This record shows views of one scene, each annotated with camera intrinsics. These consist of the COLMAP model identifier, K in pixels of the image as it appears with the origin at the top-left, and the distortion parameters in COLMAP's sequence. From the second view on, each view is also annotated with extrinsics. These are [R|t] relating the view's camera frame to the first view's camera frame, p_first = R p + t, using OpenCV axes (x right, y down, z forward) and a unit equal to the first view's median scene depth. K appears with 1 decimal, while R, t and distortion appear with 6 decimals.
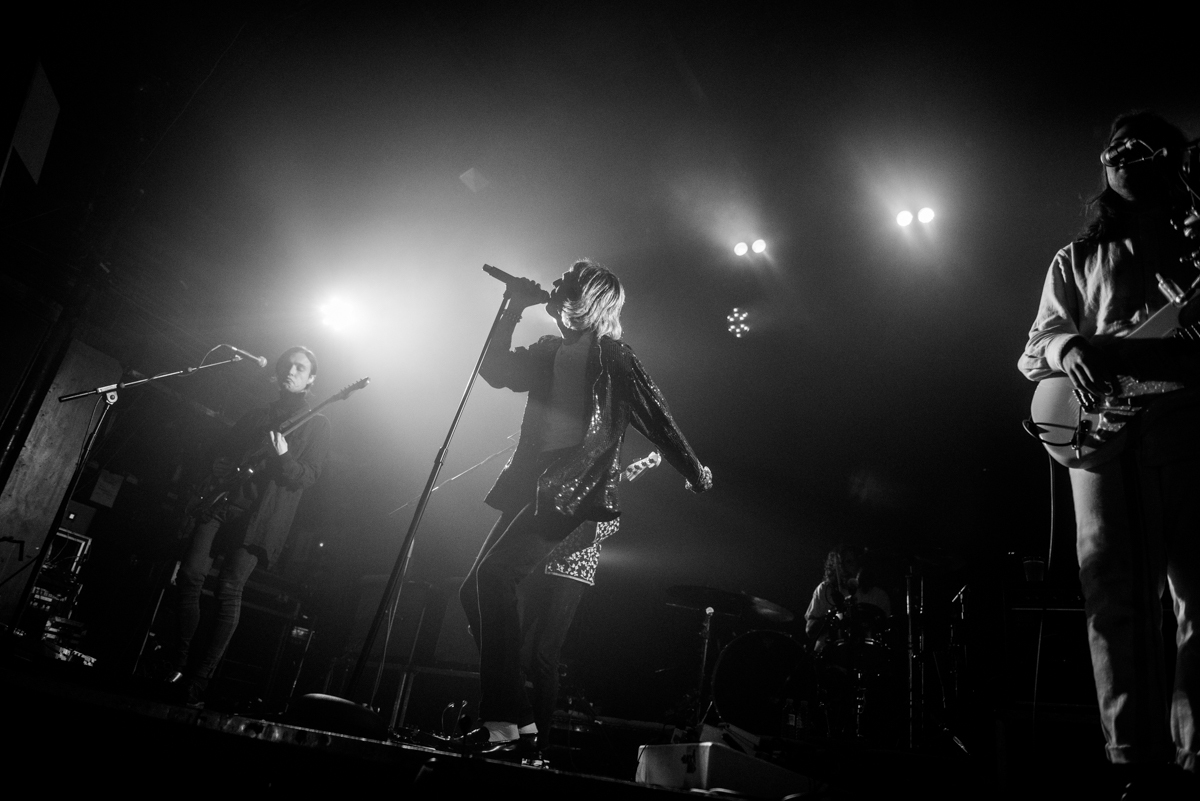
lens RADIAL K [[813.6, 0, 600.0], [0, 813.6, 400.5], [0, 0, 1]] dist [-0.056636, 0.000858]
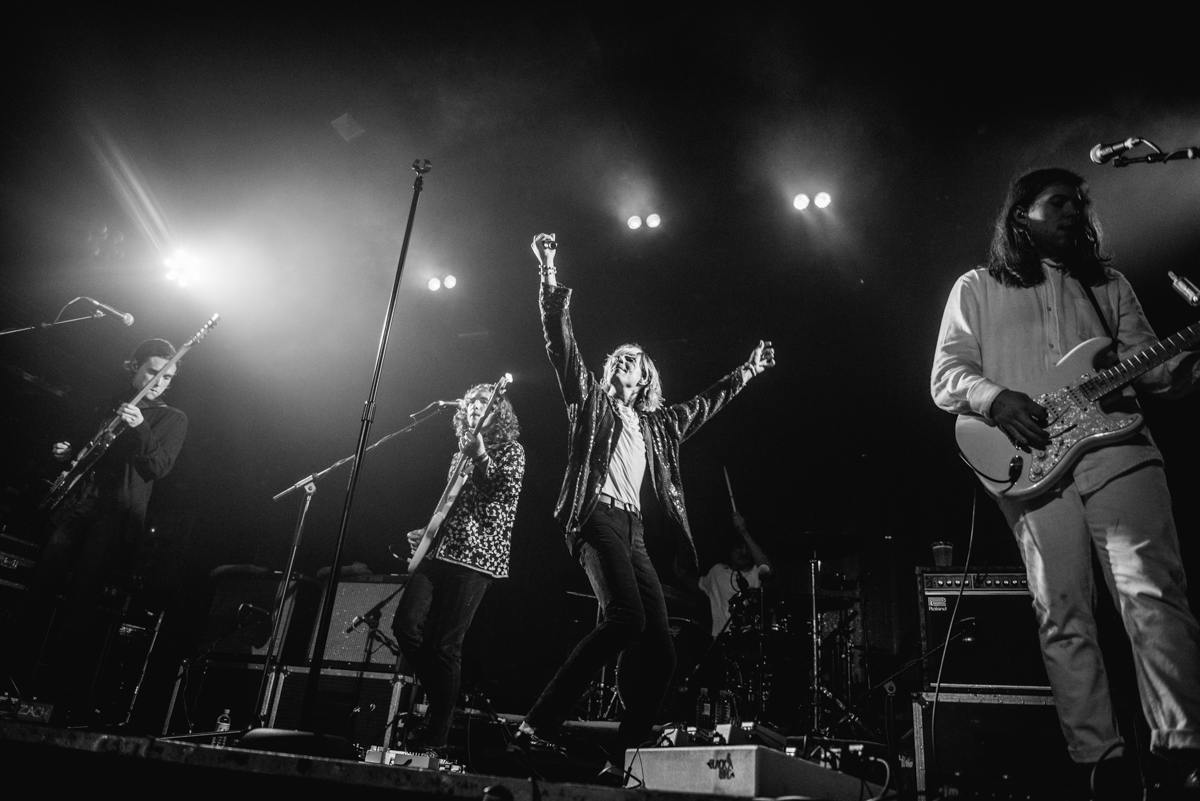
lens RADIAL K [[847.1, 0, 600.0], [0, 847.1, 400.5], [0, 0, 1]] dist [-0.048587, -0.003266]
pose [[0.980816, 0.024452, 0.193395, -0.101175], [-0.029701, 0.999264, 0.024292, 0.001544], [-0.192658, -0.029570, 0.980820, 0.036362]]
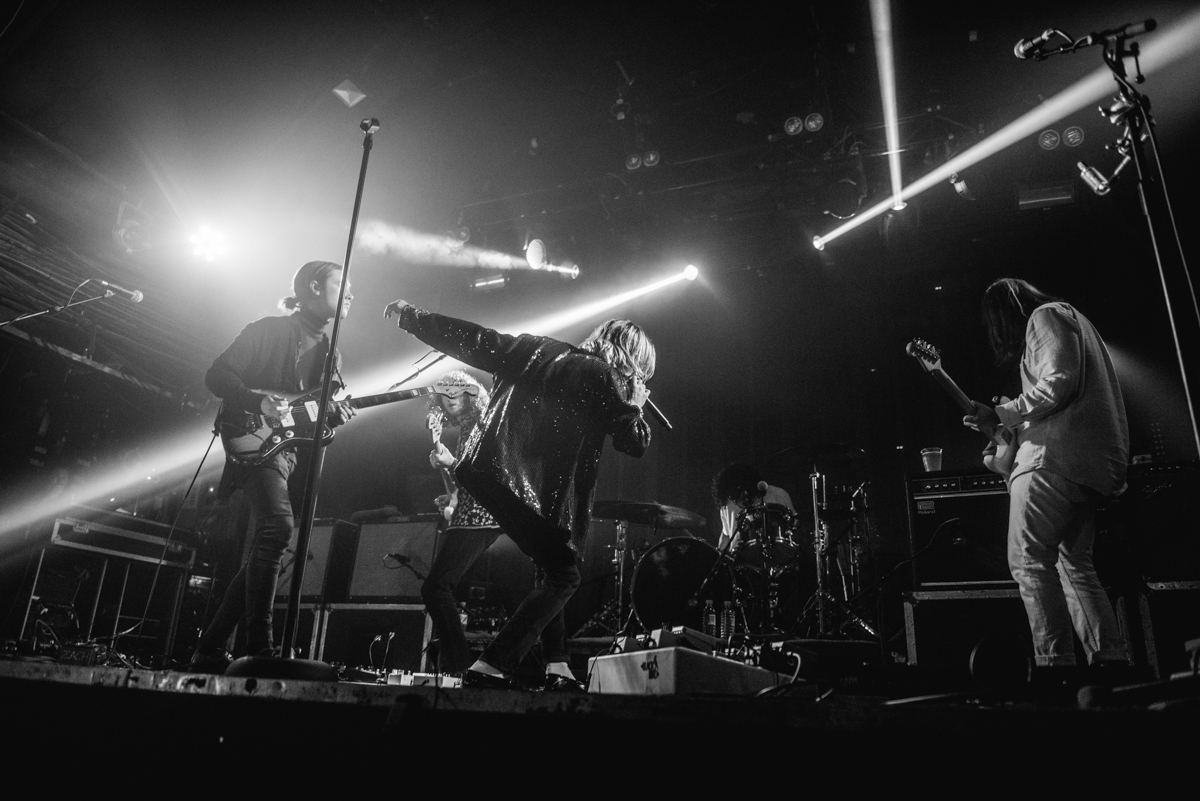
lens RADIAL K [[813.6, 0, 600.0], [0, 813.6, 400.5], [0, 0, 1]] dist [-0.056636, 0.000858]
pose [[0.988622, -0.063125, 0.136532, -0.031239], [0.049707, 0.993790, 0.099550, 0.005896], [-0.141968, -0.091630, 0.985621, 0.019968]]
